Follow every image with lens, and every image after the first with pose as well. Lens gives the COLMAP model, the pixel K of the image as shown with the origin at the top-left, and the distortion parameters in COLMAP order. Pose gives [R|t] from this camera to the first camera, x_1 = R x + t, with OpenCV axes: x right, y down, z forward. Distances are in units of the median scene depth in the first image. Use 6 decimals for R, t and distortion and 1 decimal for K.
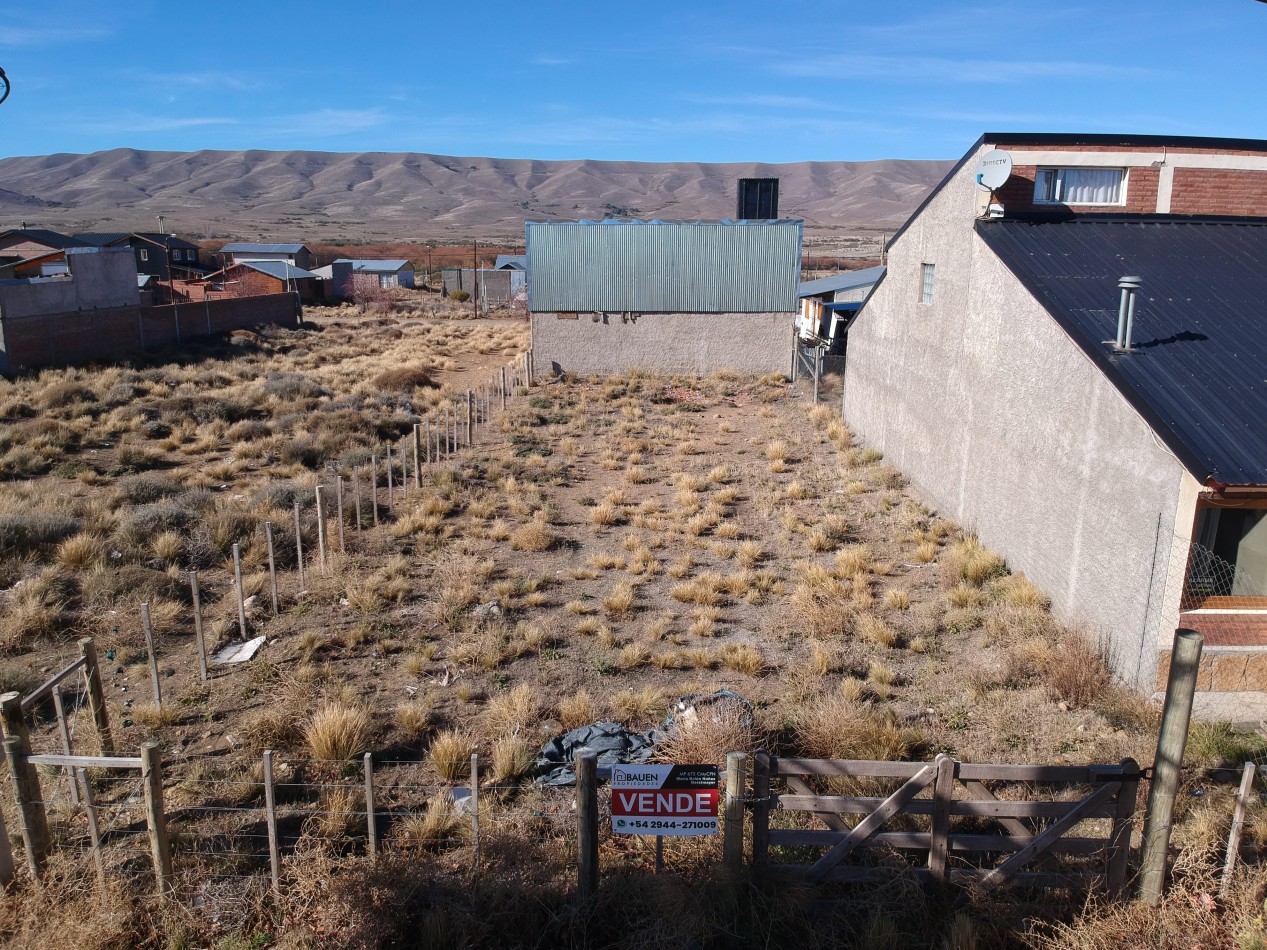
lens RADIAL K [[942.5, 0, 634.2], [0, 942.5, 475.4], [0, 0, 1]] dist [0.070489, -0.141890]
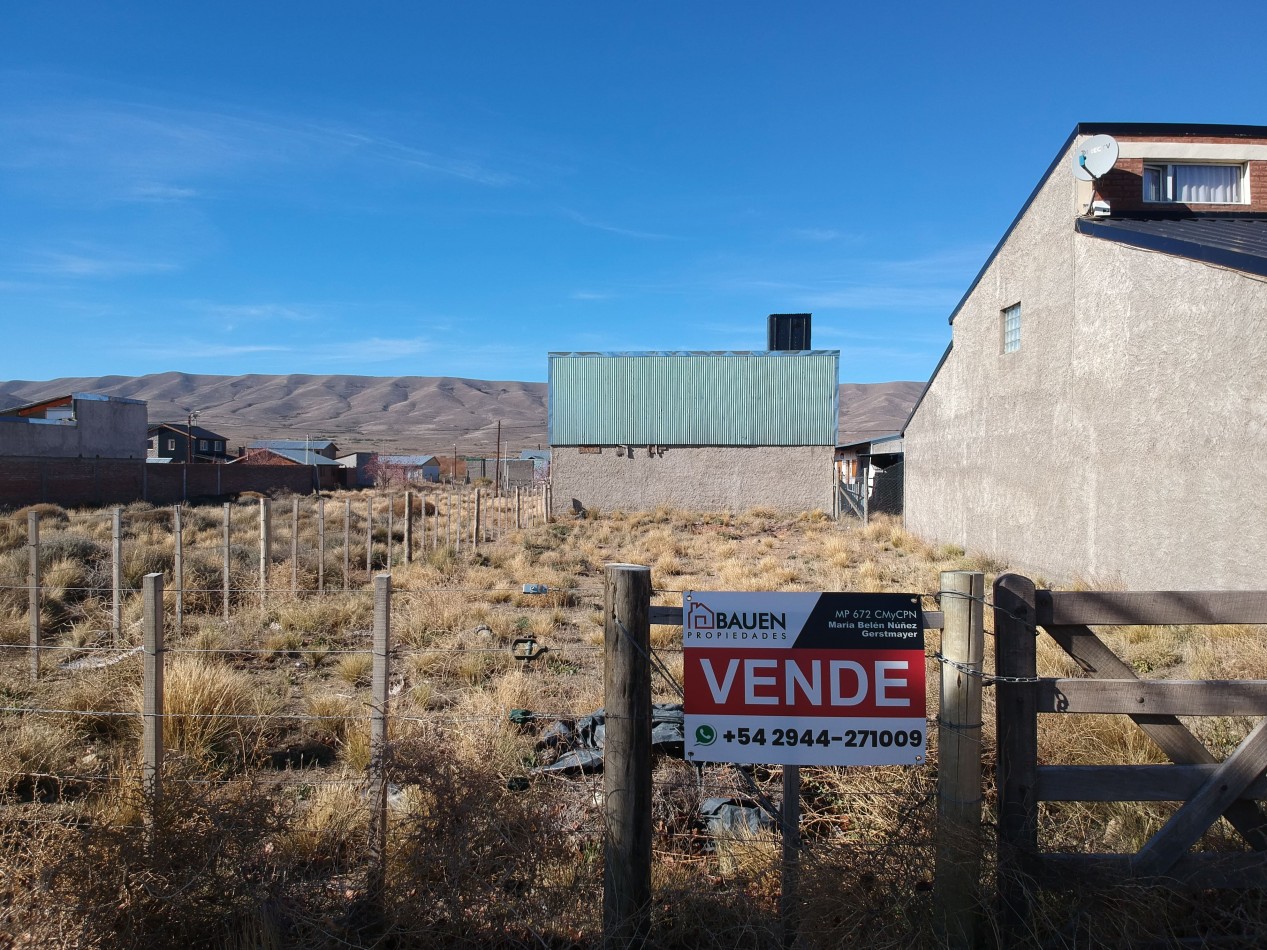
lens RADIAL K [[942.5, 0, 634.3], [0, 942.5, 463.8], [0, 0, 1]] dist [0.070489, -0.141890]
pose [[0.999764, 0.001368, -0.021690, -0.015209], [-0.006409, 0.972195, -0.234087, 0.143174], [0.020766, 0.234170, 0.971974, 0.223233]]
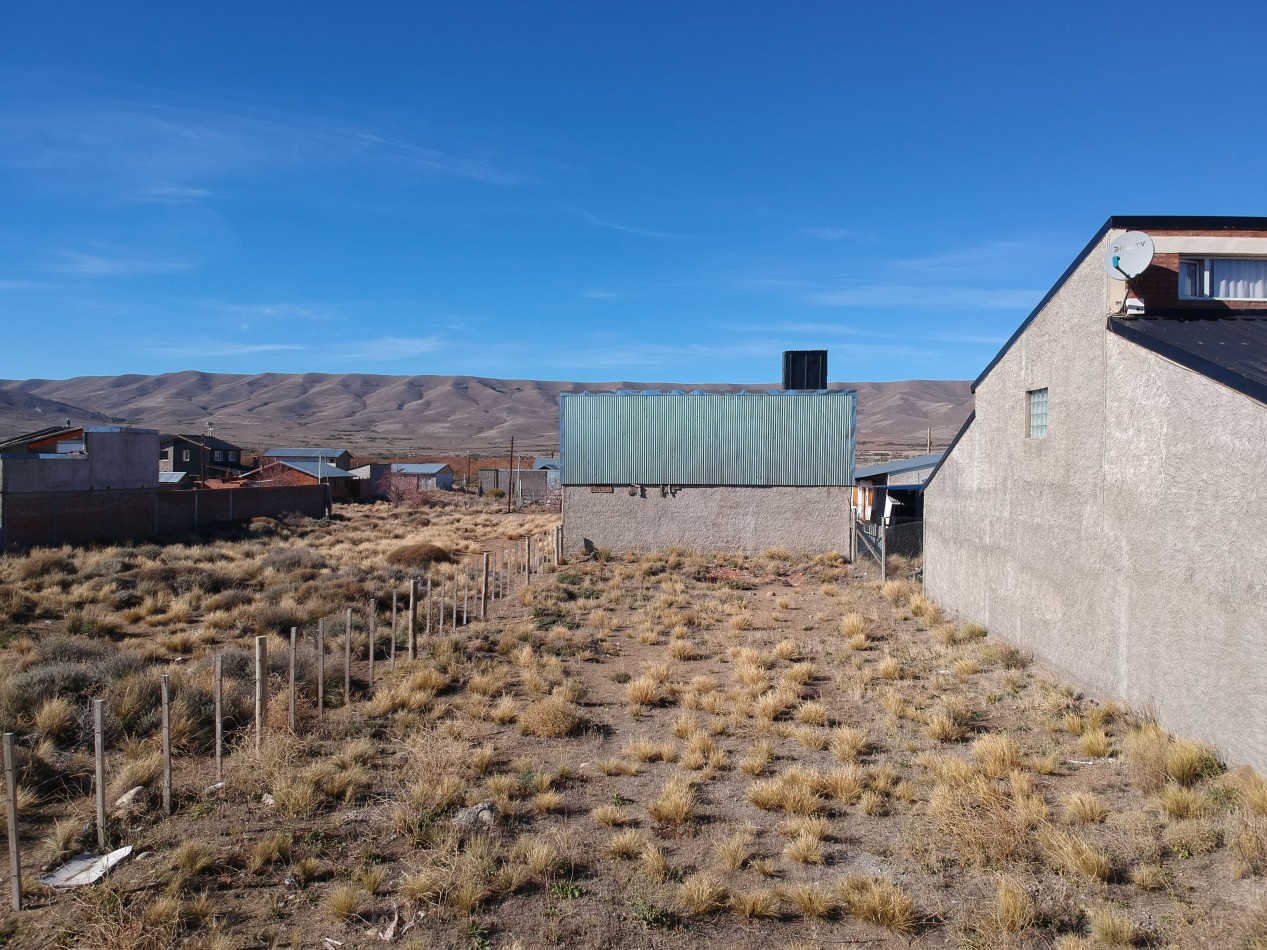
lens RADIAL K [[942.5, 0, 634.2], [0, 942.5, 468.3], [0, 0, 1]] dist [0.070489, -0.141890]
pose [[0.999334, 0.001839, -0.036453, -0.013594], [-0.010087, 0.973748, -0.227403, 0.043280], [0.035078, 0.227619, 0.973118, 0.231552]]
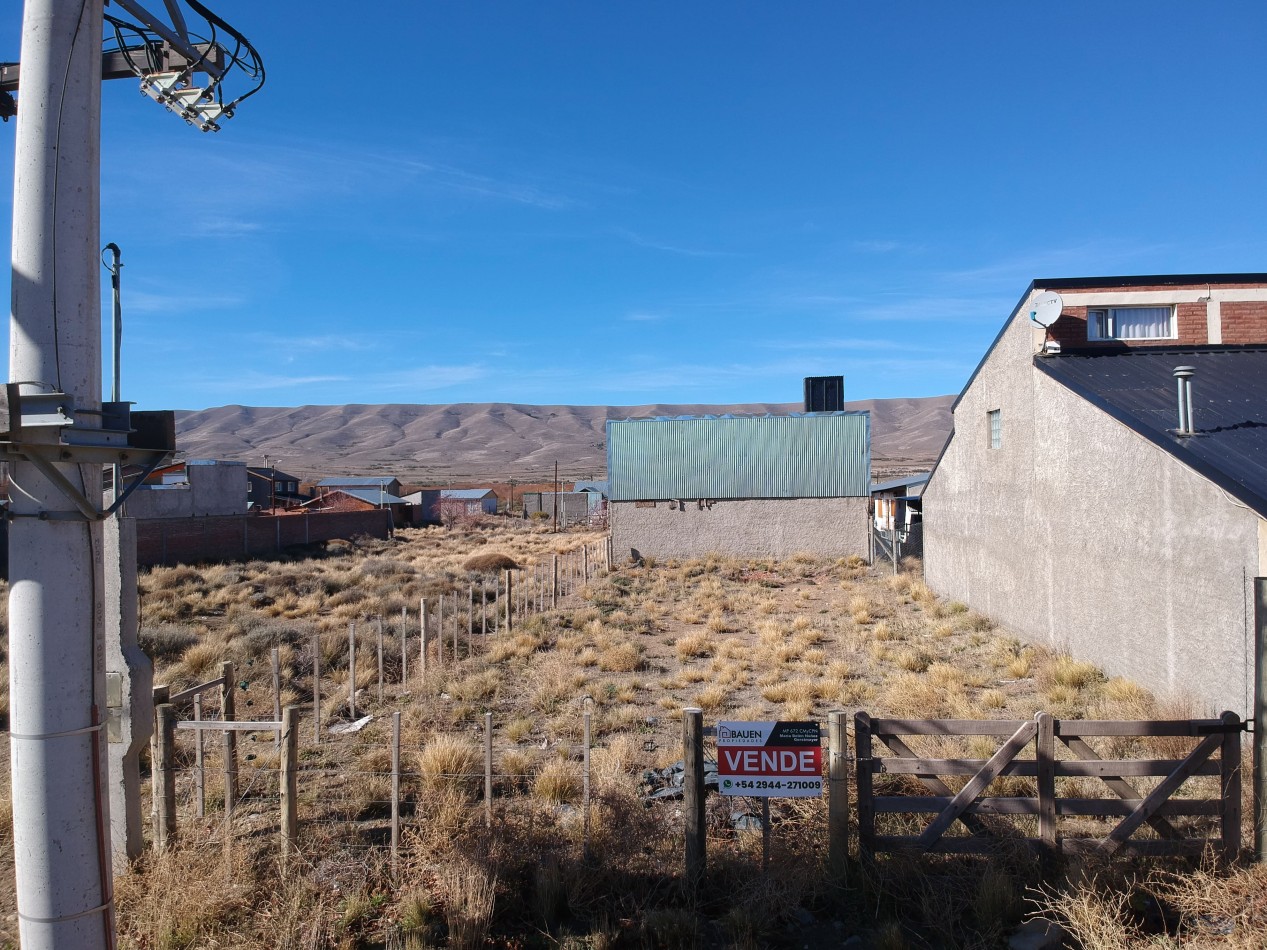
lens RADIAL K [[942.5, 0, 630.2], [0, 942.5, 466.1], [0, 0, 1]] dist [0.070489, -0.141890]
pose [[0.996651, -0.023092, -0.078439, -0.012429], [0.002508, 0.967477, -0.252947, 0.120762], [0.081729, 0.251903, 0.964295, -0.037433]]
